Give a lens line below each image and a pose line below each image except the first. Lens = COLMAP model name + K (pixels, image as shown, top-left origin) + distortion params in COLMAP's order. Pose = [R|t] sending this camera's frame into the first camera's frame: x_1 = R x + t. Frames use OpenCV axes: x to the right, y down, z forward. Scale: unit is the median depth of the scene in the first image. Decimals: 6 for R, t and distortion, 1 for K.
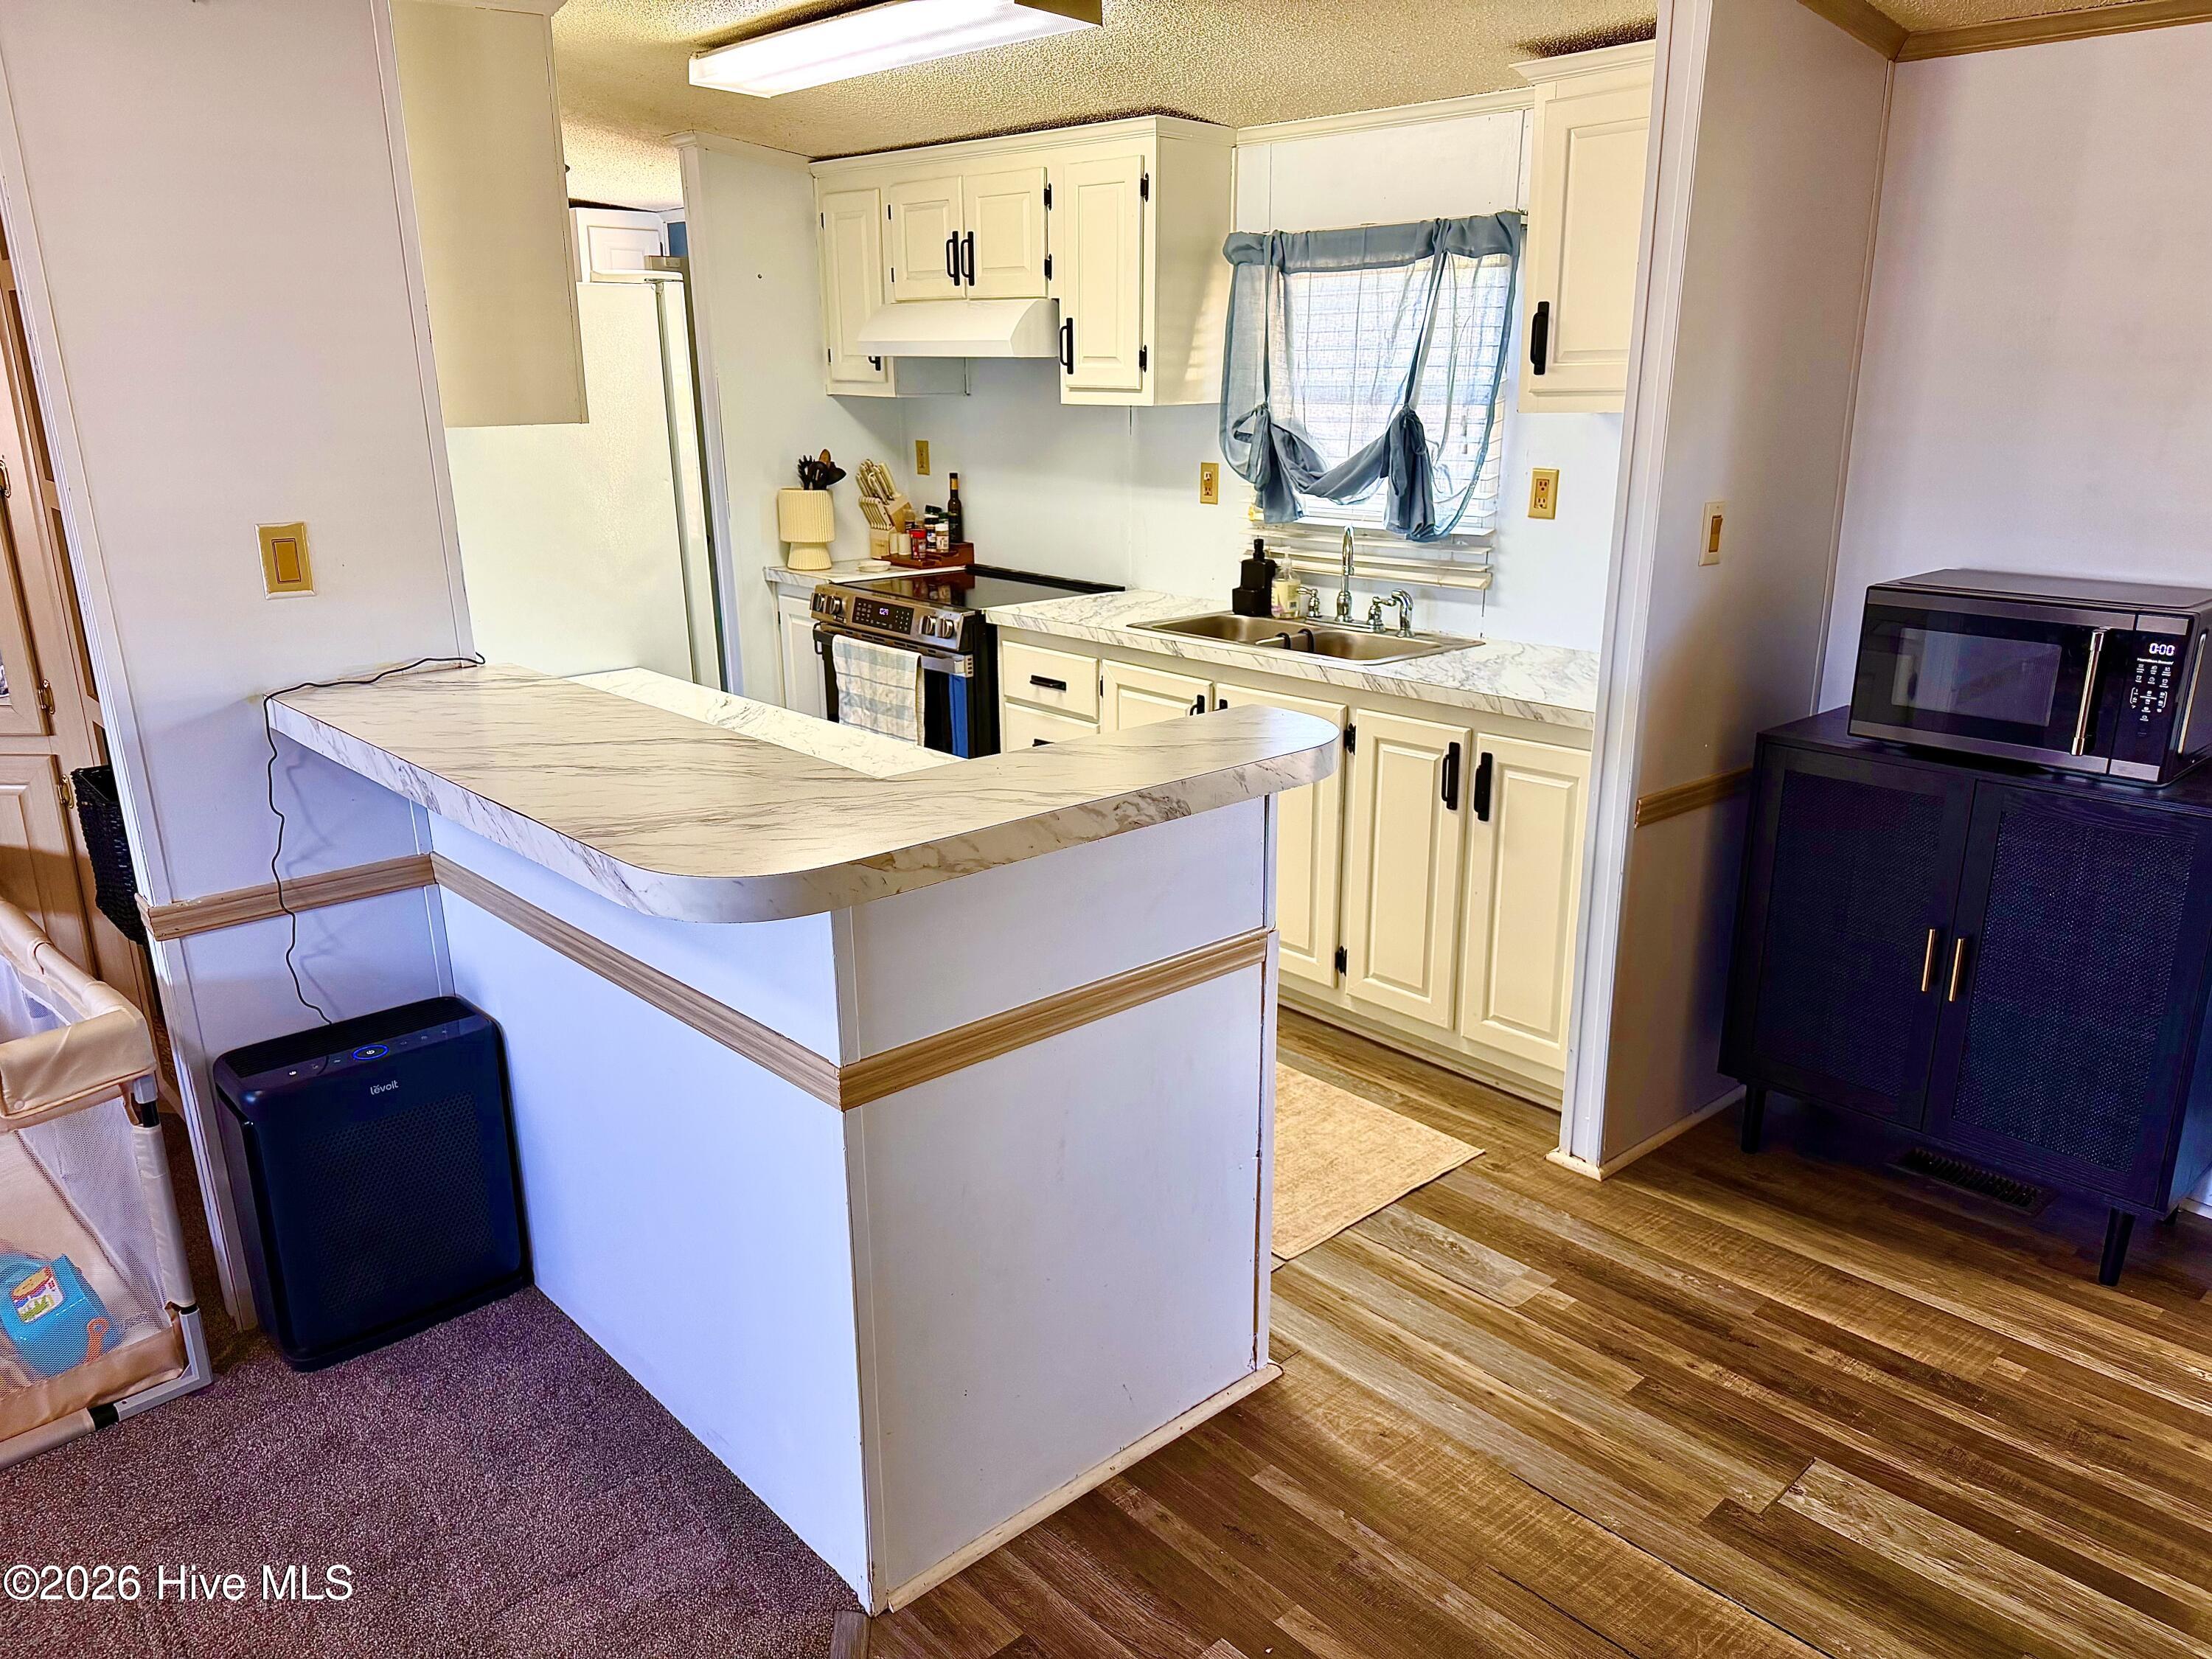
lens RADIAL K [[1579.9, 0, 1101.0], [0, 1579.9, 841.7], [0, 0, 1]] dist [0.065906, -0.058420]
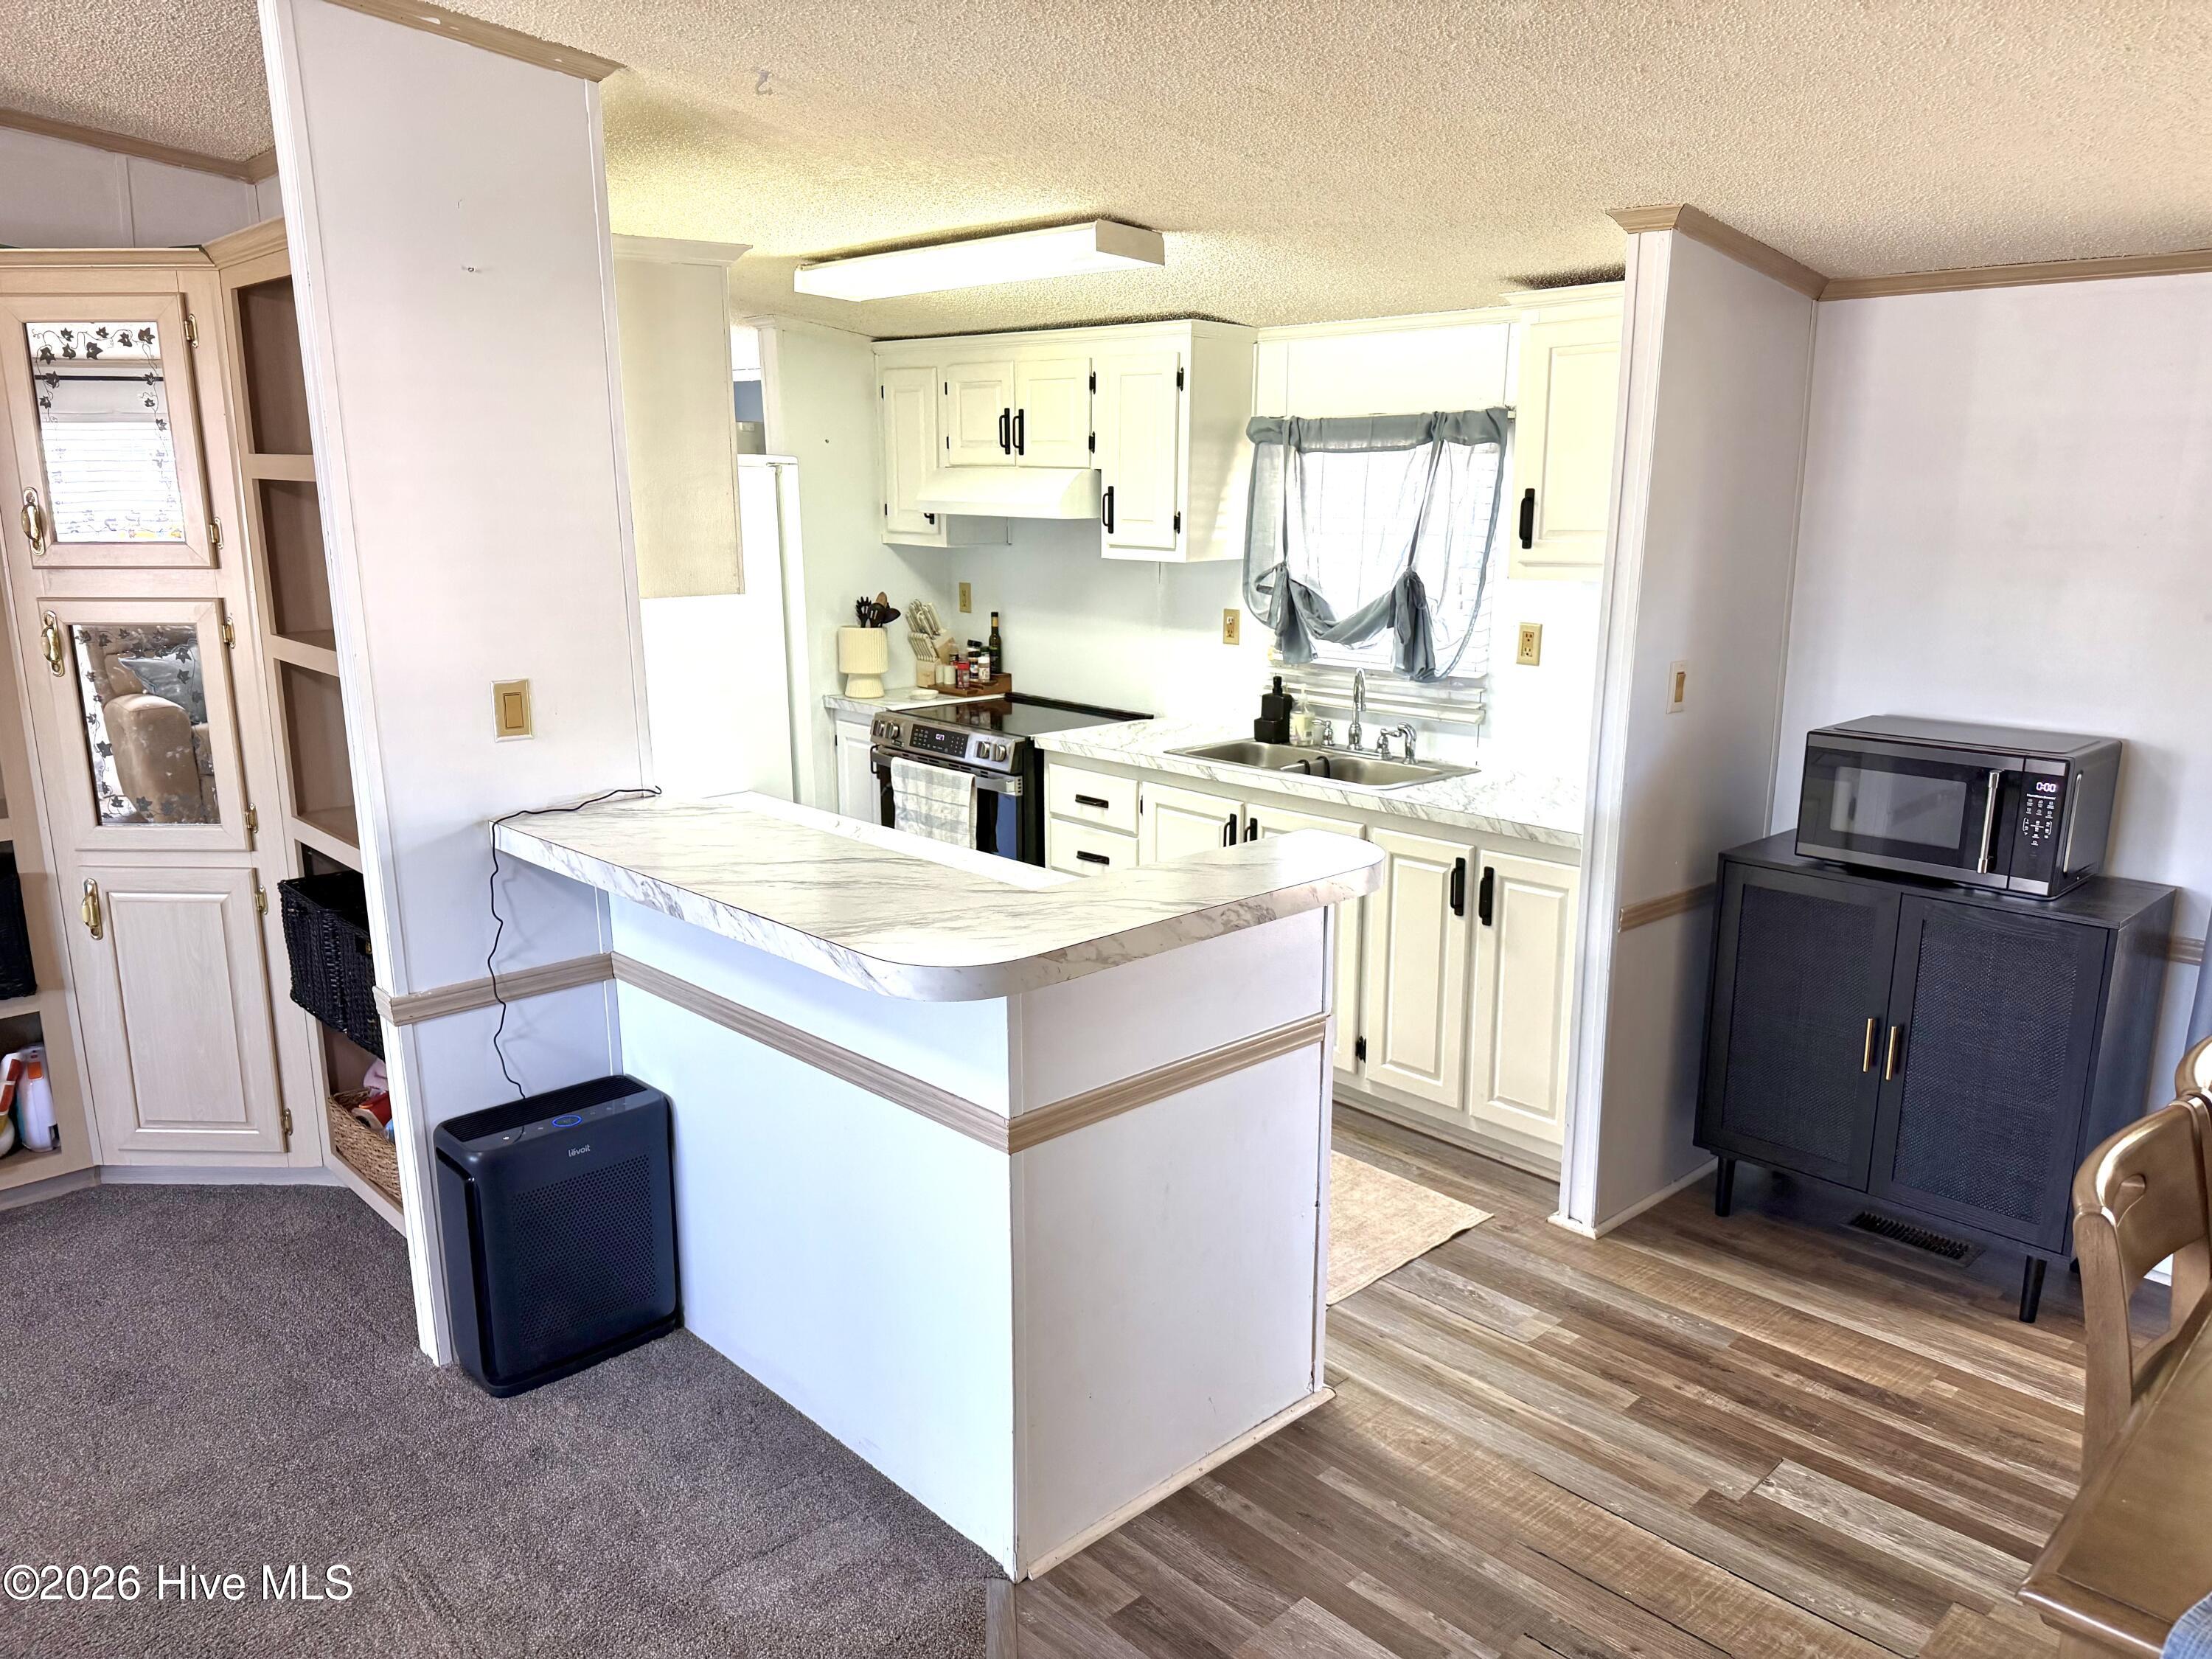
lens RADIAL K [[1591.6, 0, 1109.2], [0, 1591.6, 833.5], [0, 0, 1]] dist [0.072178, -0.060513]
pose [[0.999644, 0.002797, 0.026537, -0.080843], [-0.000895, 0.997447, -0.071399, 0.003696], [-0.026669, 0.071350, 0.997095, -0.198635]]
